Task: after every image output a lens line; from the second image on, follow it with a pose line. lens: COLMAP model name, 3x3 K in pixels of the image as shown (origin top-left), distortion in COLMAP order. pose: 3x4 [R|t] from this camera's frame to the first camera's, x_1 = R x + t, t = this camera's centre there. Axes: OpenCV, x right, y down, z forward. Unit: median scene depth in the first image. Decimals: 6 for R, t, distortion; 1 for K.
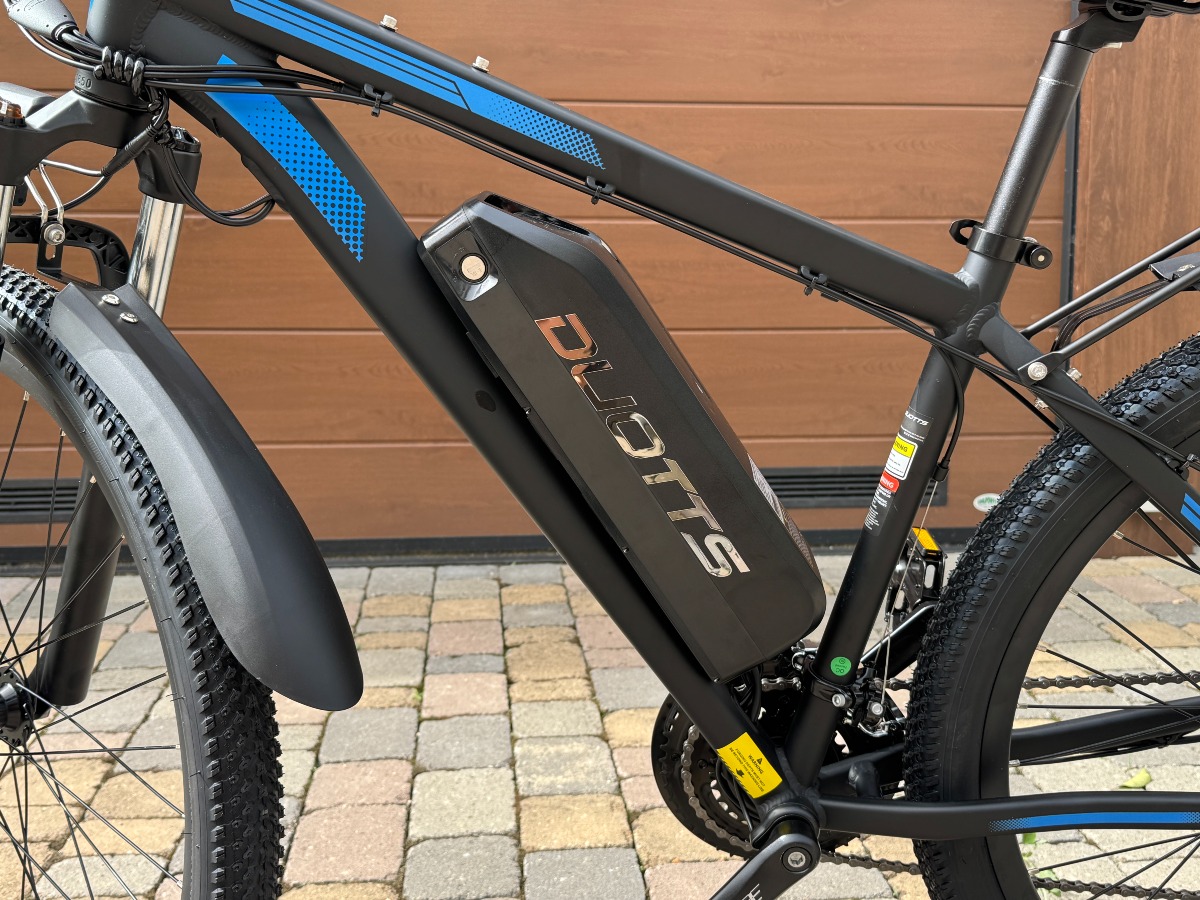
lens RADIAL K [[1204.8, 0, 629.4], [0, 1204.8, 473.5], [0, 0, 1]] dist [0.169473, -0.361836]
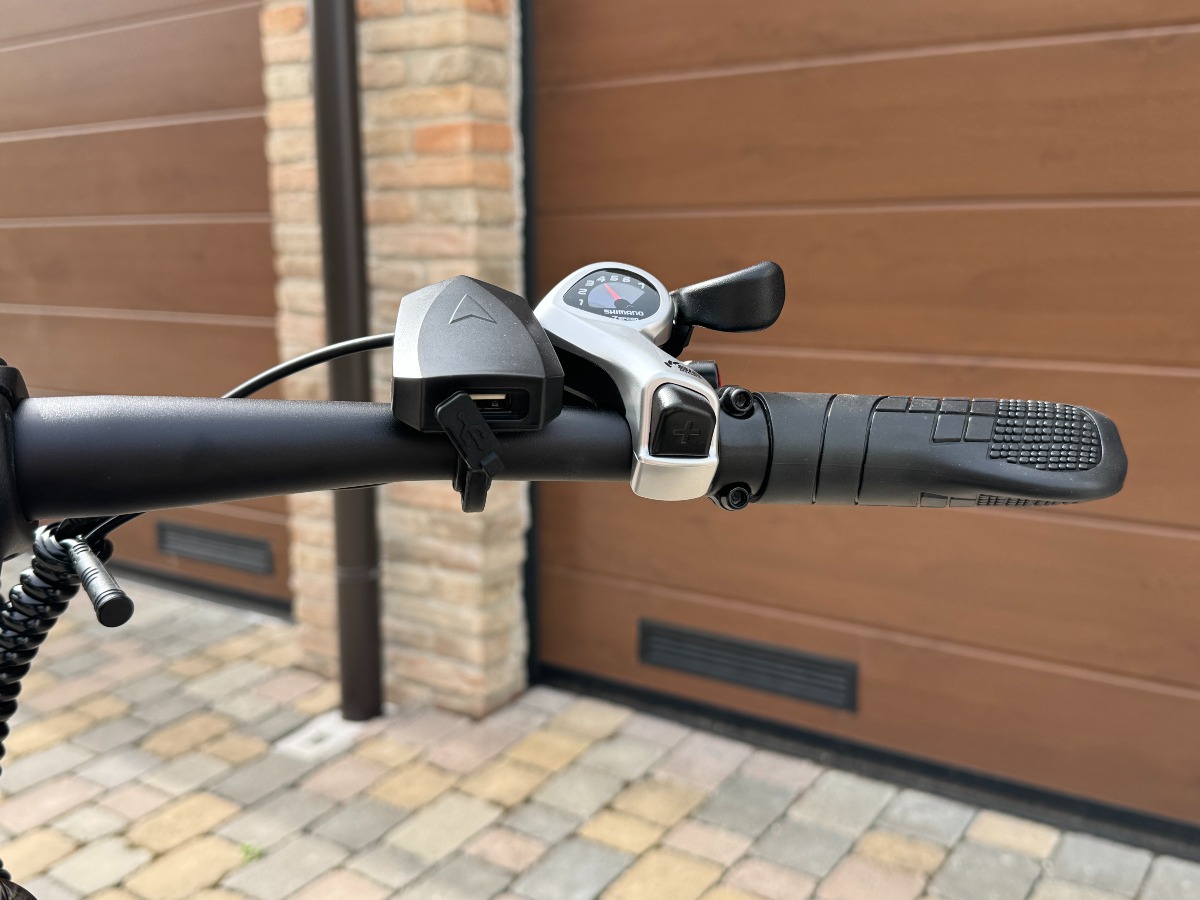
lens RADIAL K [[1214.0, 0, 588.7], [0, 1214.0, 454.1], [0, 0, 1]] dist [0.144678, -0.322983]
pose [[0.739638, 0.117799, -0.662615, -0.012334], [-0.081174, 0.992989, 0.085924, -0.275709], [0.668091, -0.009766, 0.744015, 0.355954]]
